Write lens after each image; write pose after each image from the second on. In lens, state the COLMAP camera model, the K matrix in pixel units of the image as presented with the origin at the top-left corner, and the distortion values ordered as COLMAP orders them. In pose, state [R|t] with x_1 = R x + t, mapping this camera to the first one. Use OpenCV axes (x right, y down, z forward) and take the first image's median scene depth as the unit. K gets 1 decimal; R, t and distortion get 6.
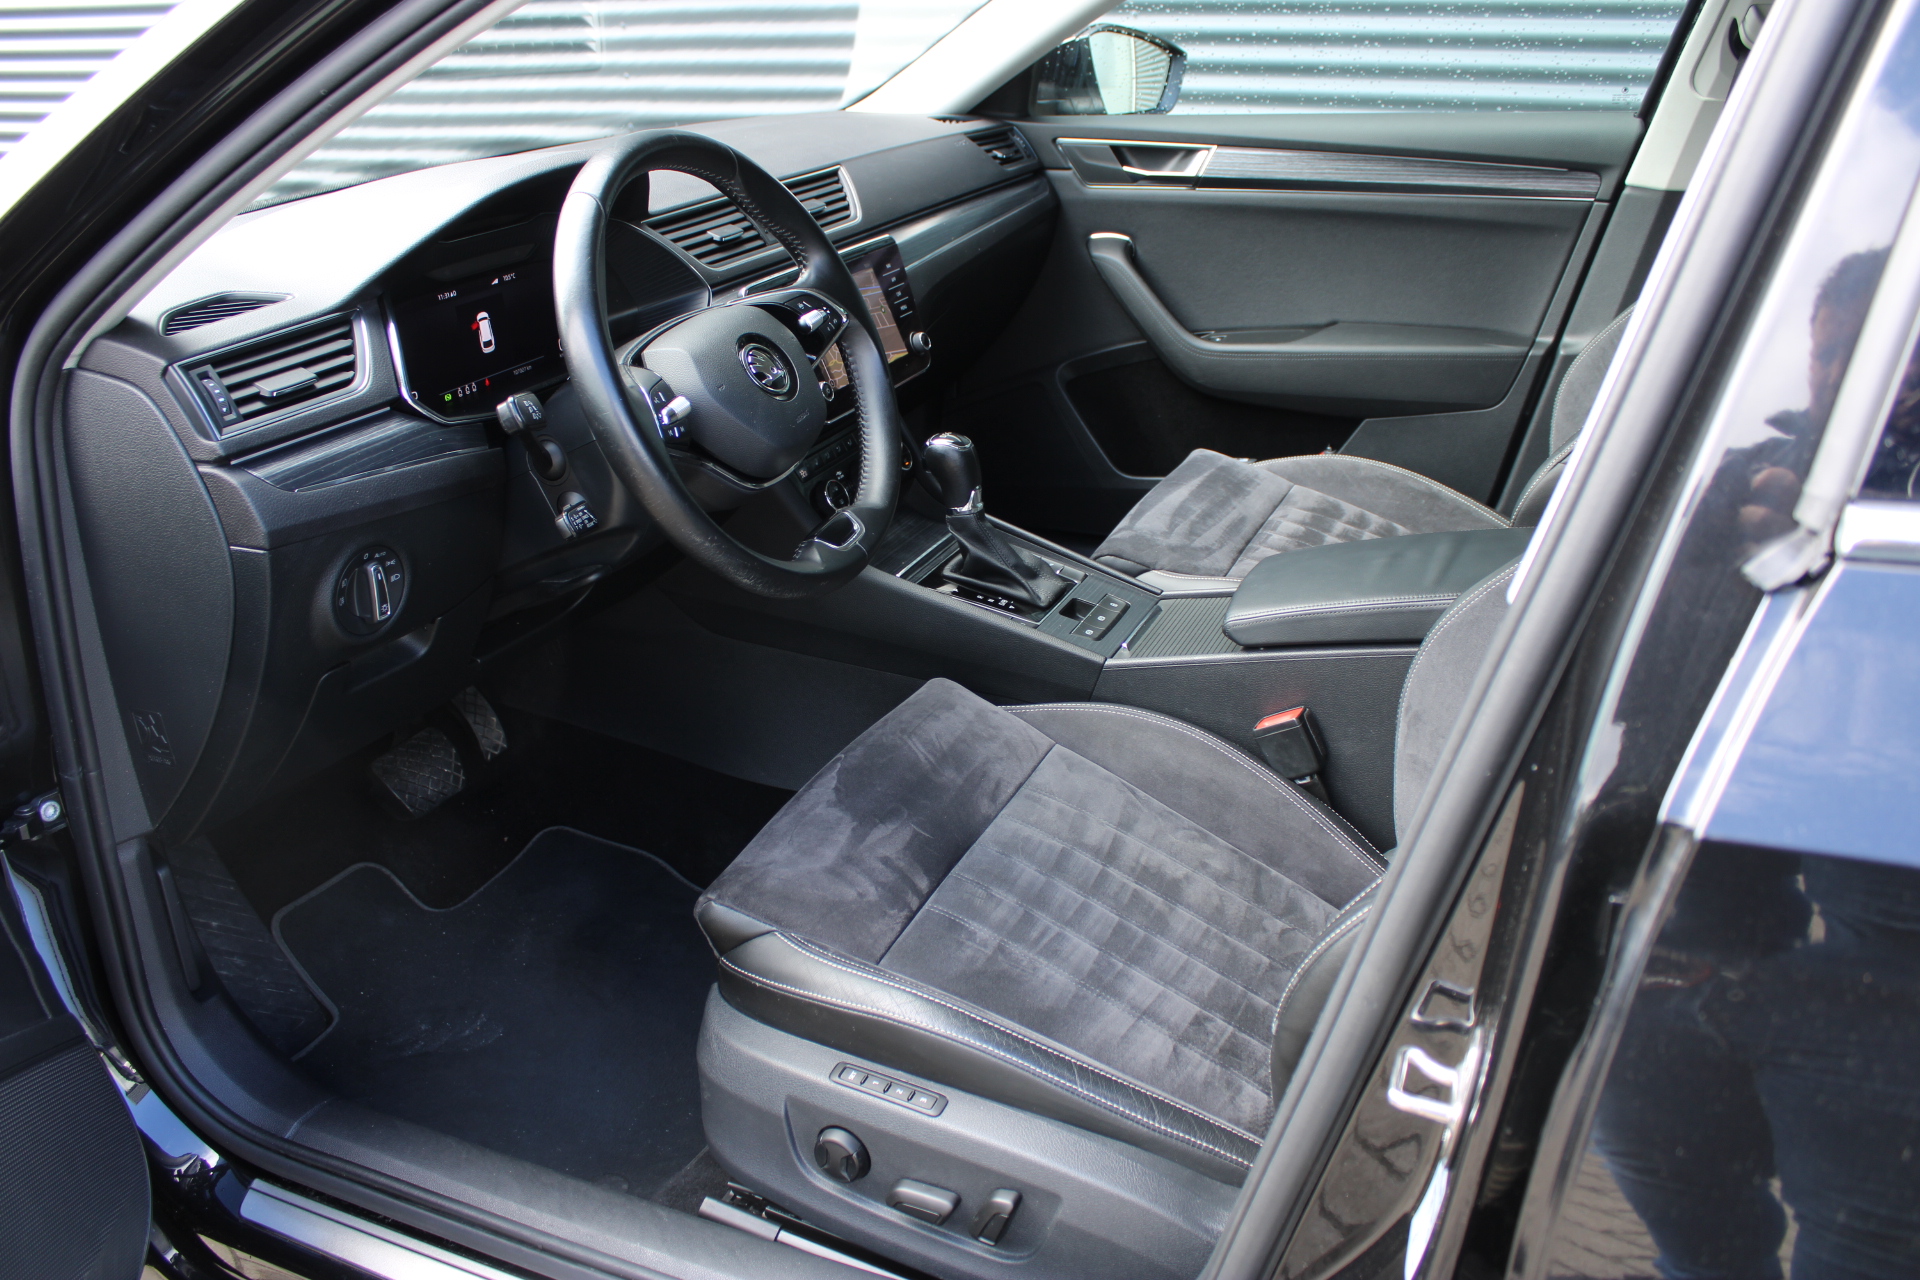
lens RADIAL K [[1574.2, 0, 955.7], [0, 1574.2, 648.5], [0, 0, 1]] dist [-0.159563, 0.116747]
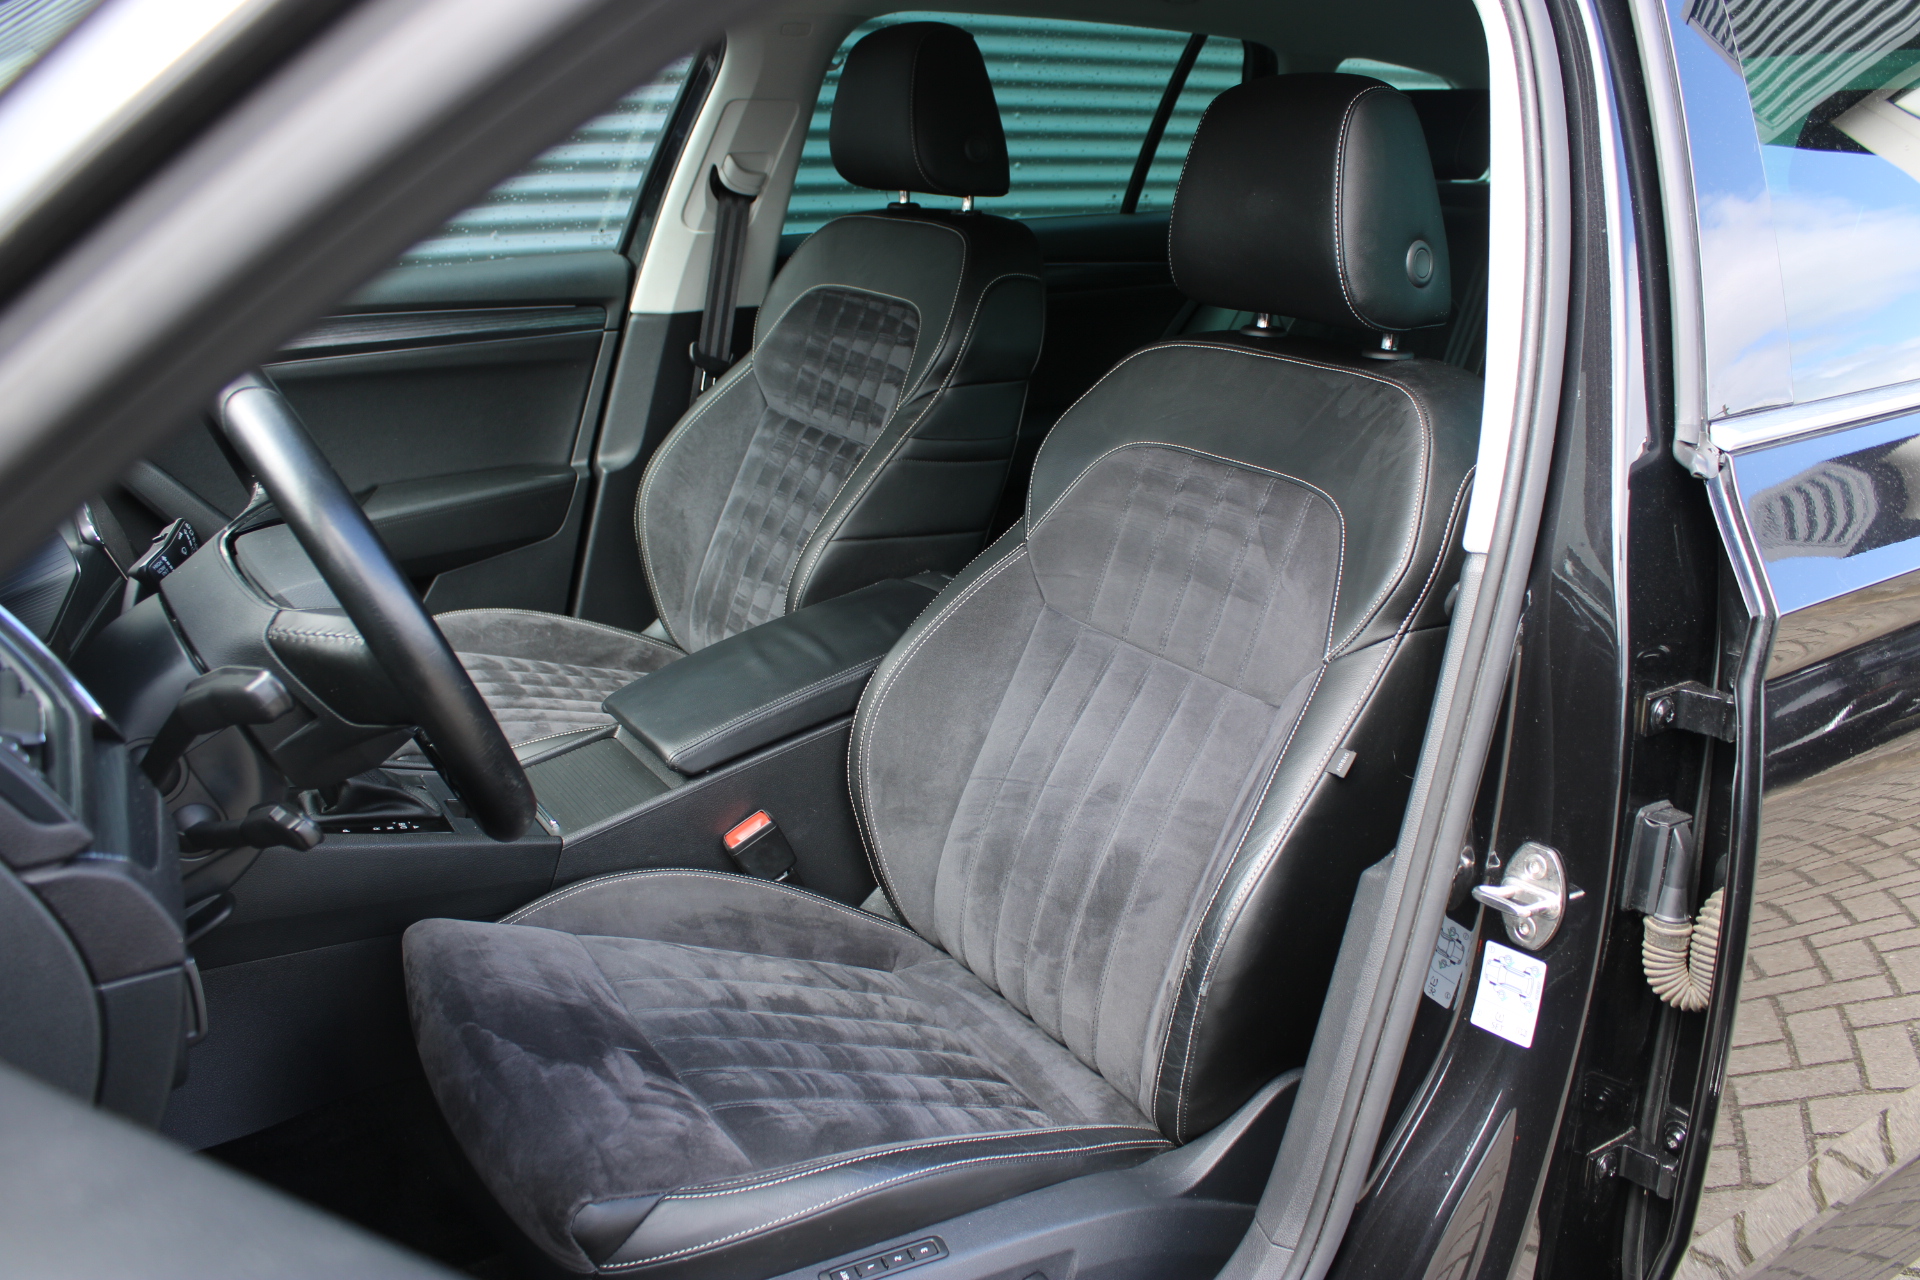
lens RADIAL K [[1574.2, 0, 965.9], [0, 1574.2, 636.7], [0, 0, 1]] dist [-0.159563, 0.116747]
pose [[0.562574, -0.229977, 0.794117, -0.638443], [0.313284, 0.948198, 0.052661, -0.107687], [-0.765091, 0.219159, 0.605479, 0.295781]]
